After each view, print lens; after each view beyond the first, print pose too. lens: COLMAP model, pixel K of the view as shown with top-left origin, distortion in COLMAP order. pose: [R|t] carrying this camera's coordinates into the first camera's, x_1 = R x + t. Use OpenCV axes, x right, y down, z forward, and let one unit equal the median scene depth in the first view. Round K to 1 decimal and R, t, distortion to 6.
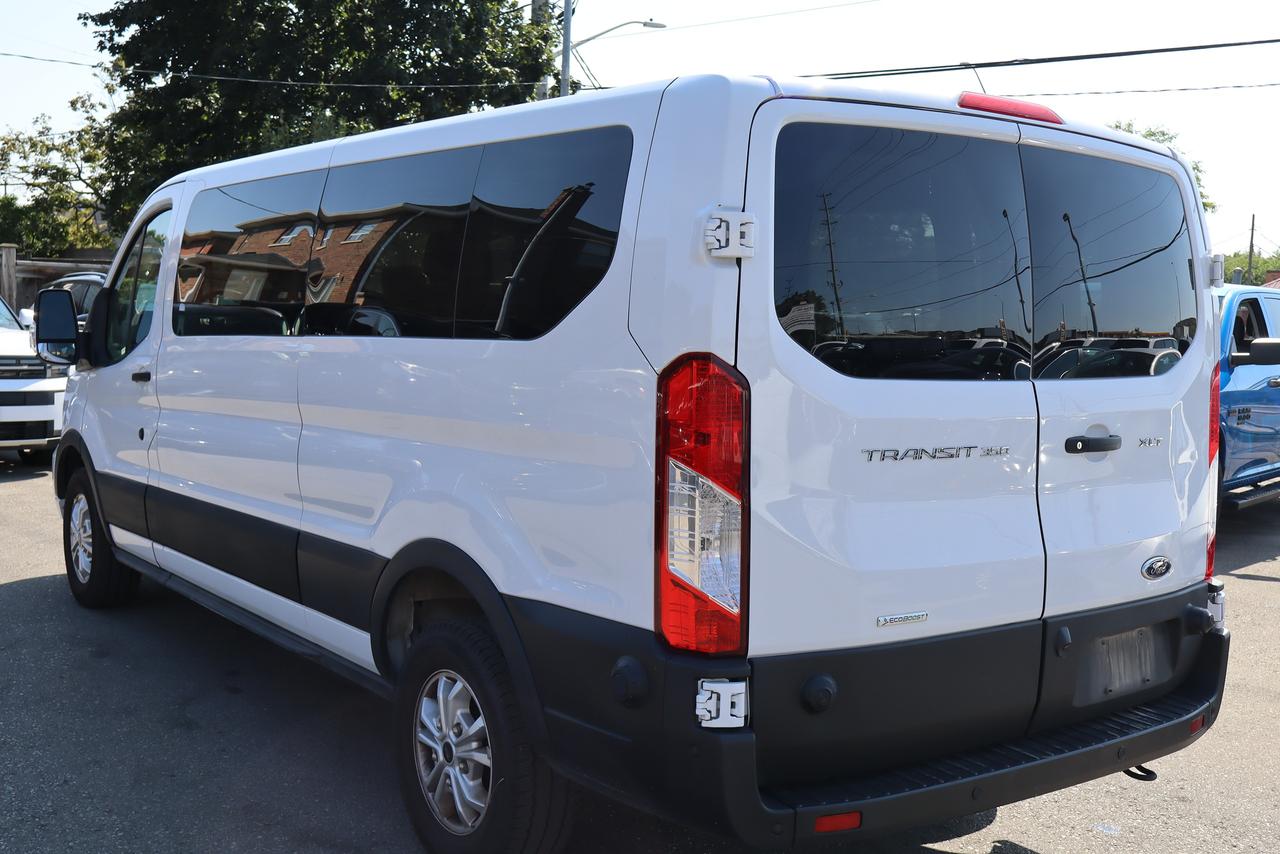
lens RADIAL K [[1353.3, 0, 640.0], [0, 1353.3, 427.0], [0, 0, 1]] dist [-0.000019, 0.194260]
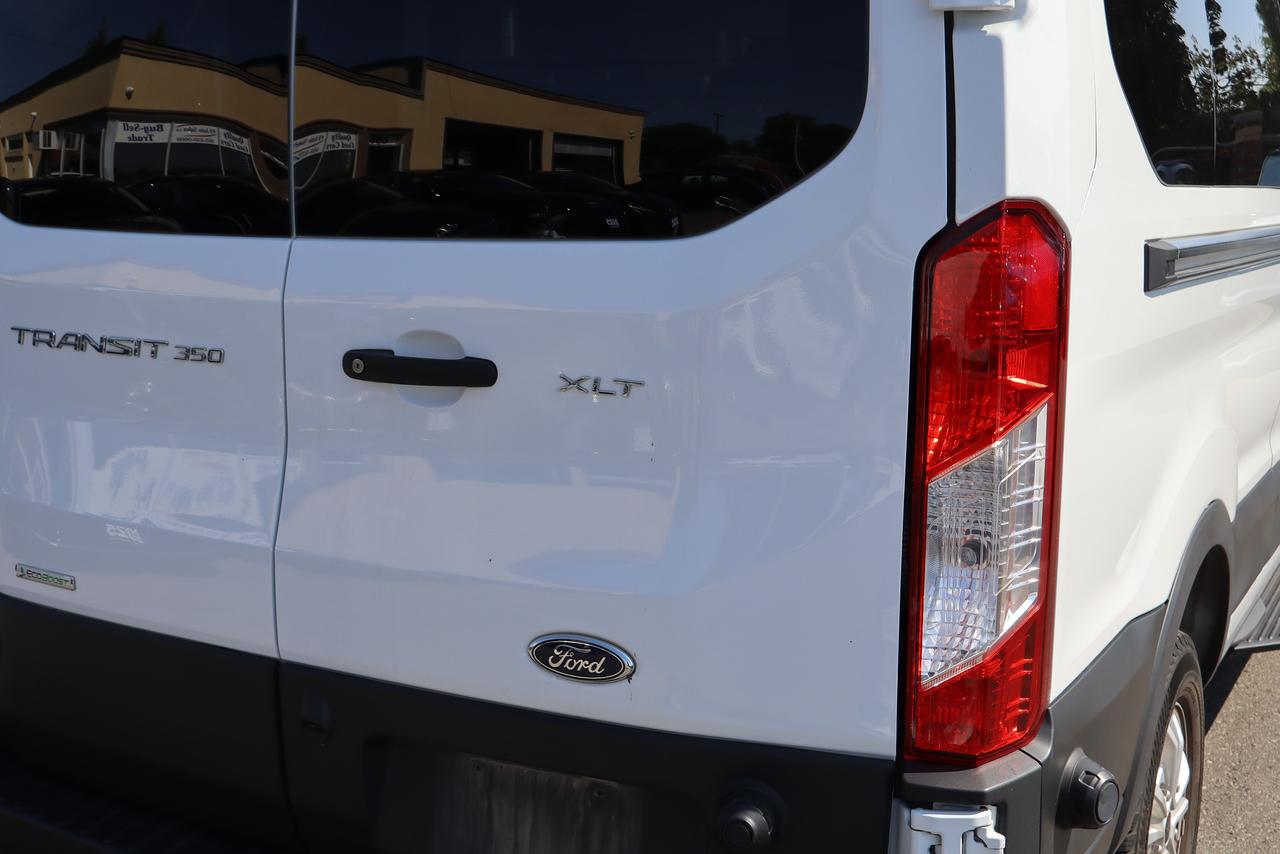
lens RADIAL K [[1497.0, 0, 640.0], [0, 1497.0, 427.0], [0, 0, 1]] dist [0.008266, -0.033726]
pose [[0.399140, 0.126329, -0.908145, 0.955717], [-0.061105, 0.991926, 0.111128, -0.035972], [0.914851, 0.011136, 0.403637, 0.926775]]
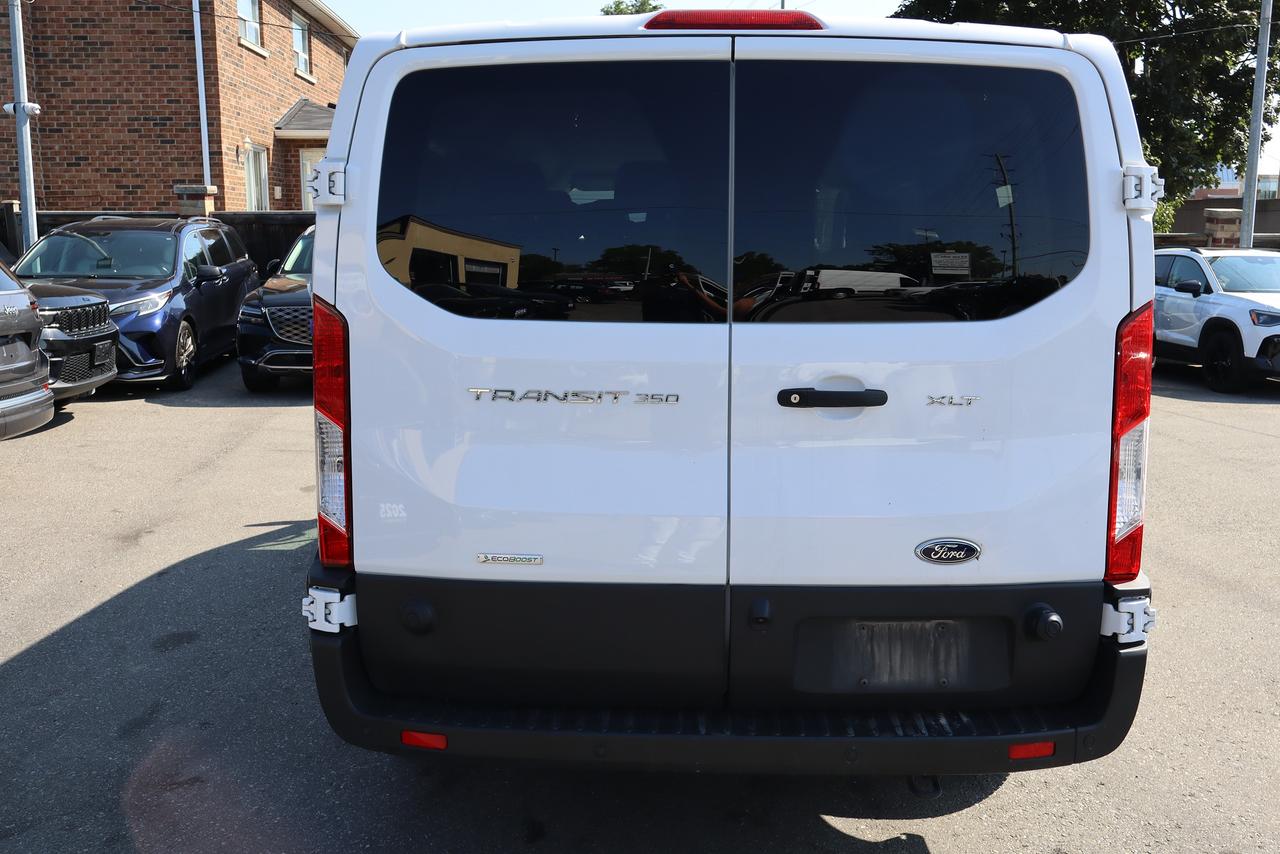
lens RADIAL K [[1196.8, 0, 640.0], [0, 1196.8, 427.0], [0, 0, 1]] dist [-0.003894, -0.003894]
pose [[0.788760, 0.062807, -0.611484, 0.770196], [-0.034061, 0.997704, 0.058541, -0.010571], [0.613757, -0.025347, 0.789088, 0.347020]]
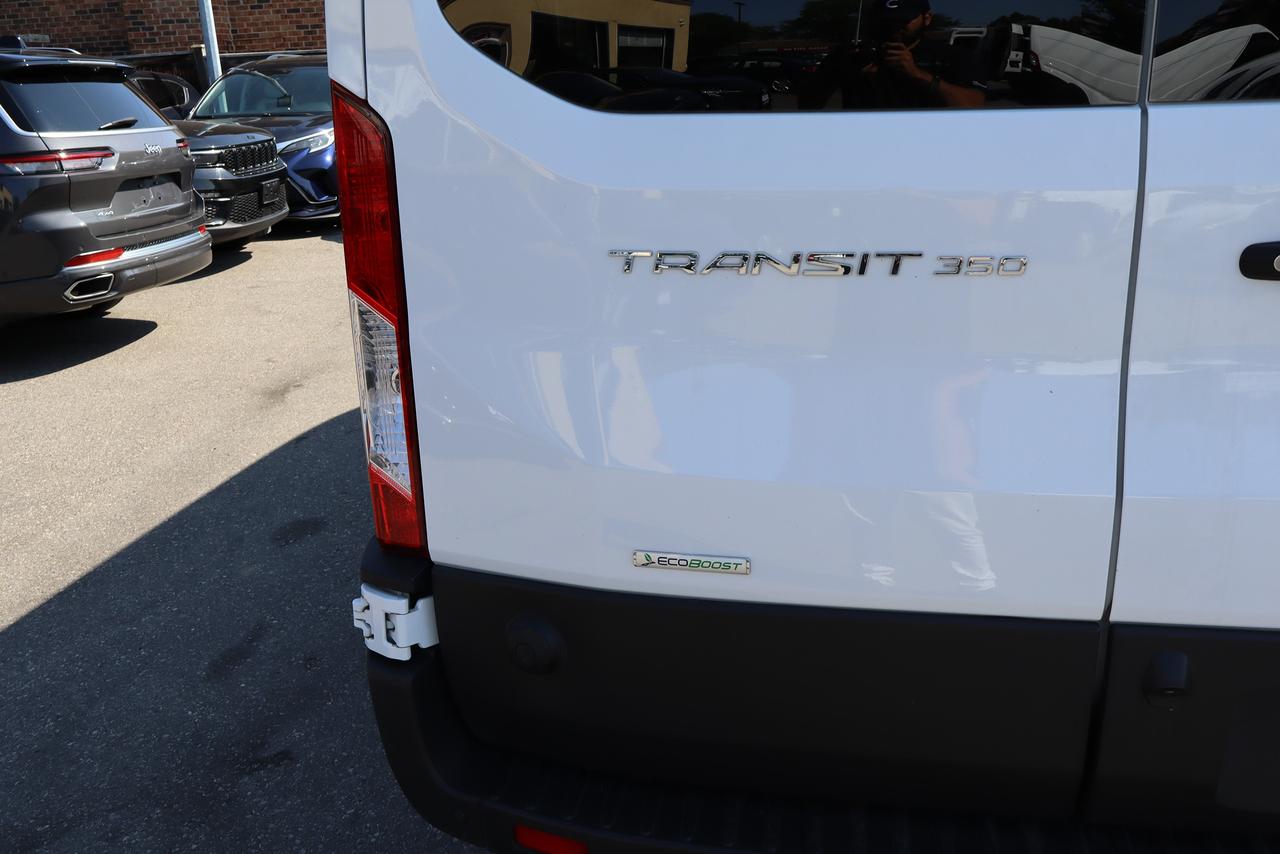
lens RADIAL K [[1057.9, 0, 640.0], [0, 1057.9, 427.0], [0, 0, 1]] dist [-0.014193, -0.001686]
pose [[0.695921, 0.169209, -0.697898, 0.451248], [-0.008365, 0.973687, 0.227734, -0.010012], [0.718069, -0.152647, 0.679025, 0.669672]]
